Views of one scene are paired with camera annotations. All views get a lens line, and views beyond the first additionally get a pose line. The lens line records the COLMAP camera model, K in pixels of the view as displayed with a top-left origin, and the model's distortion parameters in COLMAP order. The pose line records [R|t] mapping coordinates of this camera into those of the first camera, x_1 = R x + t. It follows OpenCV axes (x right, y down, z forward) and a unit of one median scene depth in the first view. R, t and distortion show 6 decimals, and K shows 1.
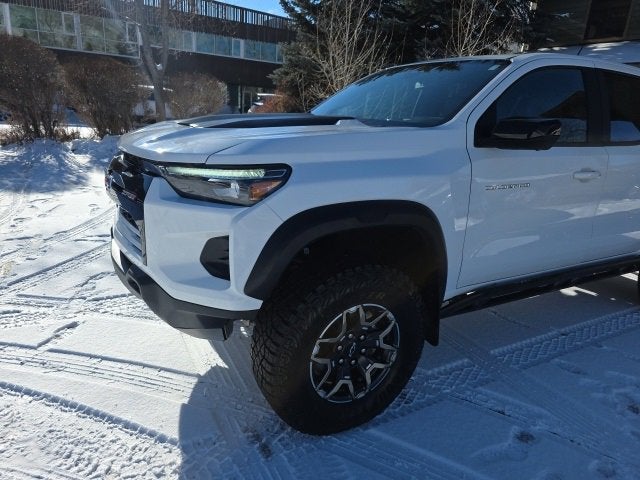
lens RADIAL K [[434.7, 0, 323.8], [0, 434.7, 240.9], [0, 0, 1]] dist [0.046458, -0.037513]
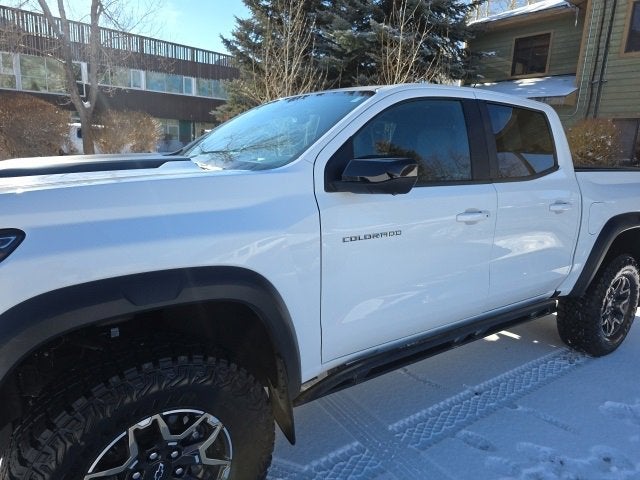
lens RADIAL K [[434.6, 0, 333.4], [0, 434.6, 230.6], [0, 0, 1]] dist [0.044535, -0.035361]
pose [[0.994133, -0.040629, 0.100248, 0.235431], [0.049906, 0.994522, -0.091842, -0.056188], [-0.095967, 0.096306, 0.990715, 0.164191]]
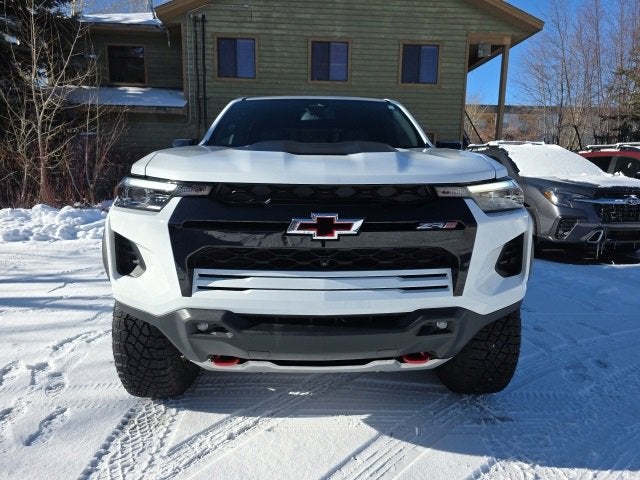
lens RADIAL K [[434.7, 0, 323.8], [0, 434.7, 240.9], [0, 0, 1]] dist [0.046458, -0.037513]
pose [[0.463003, -0.201761, 0.863088, -0.951680], [0.270501, 0.959458, 0.079179, -0.149844], [-0.844072, 0.196806, 0.498808, 0.545753]]
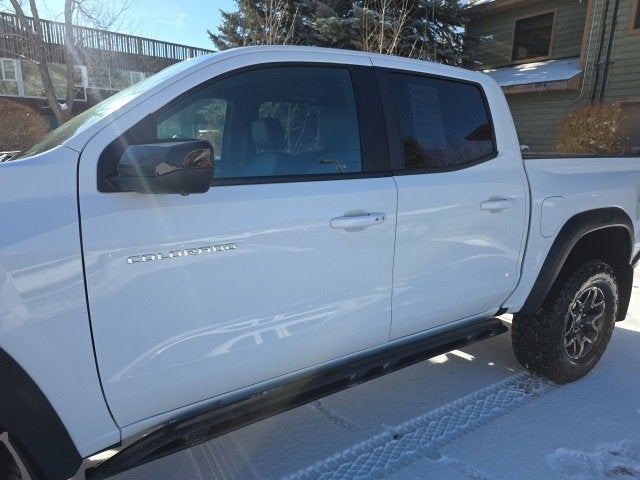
lens RADIAL K [[434.7, 0, 323.8], [0, 434.7, 240.9], [0, 0, 1]] dist [0.046458, -0.037513]
pose [[0.996971, -0.060753, 0.048554, 0.524143], [0.063989, 0.995621, -0.068147, -0.078359], [-0.044201, 0.071048, 0.996493, 0.349465]]
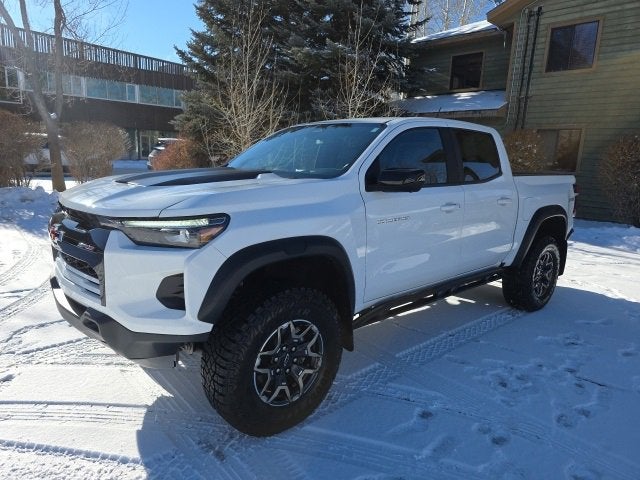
lens RADIAL K [[436.1, 0, 319.2], [0, 436.1, 235.0], [0, 0, 1]] dist [0.044748, -0.037531]
pose [[0.977731, -0.065337, 0.199434, -0.052016], [0.084431, 0.992466, -0.088782, 0.015207], [-0.192131, 0.103644, 0.975881, -0.195298]]
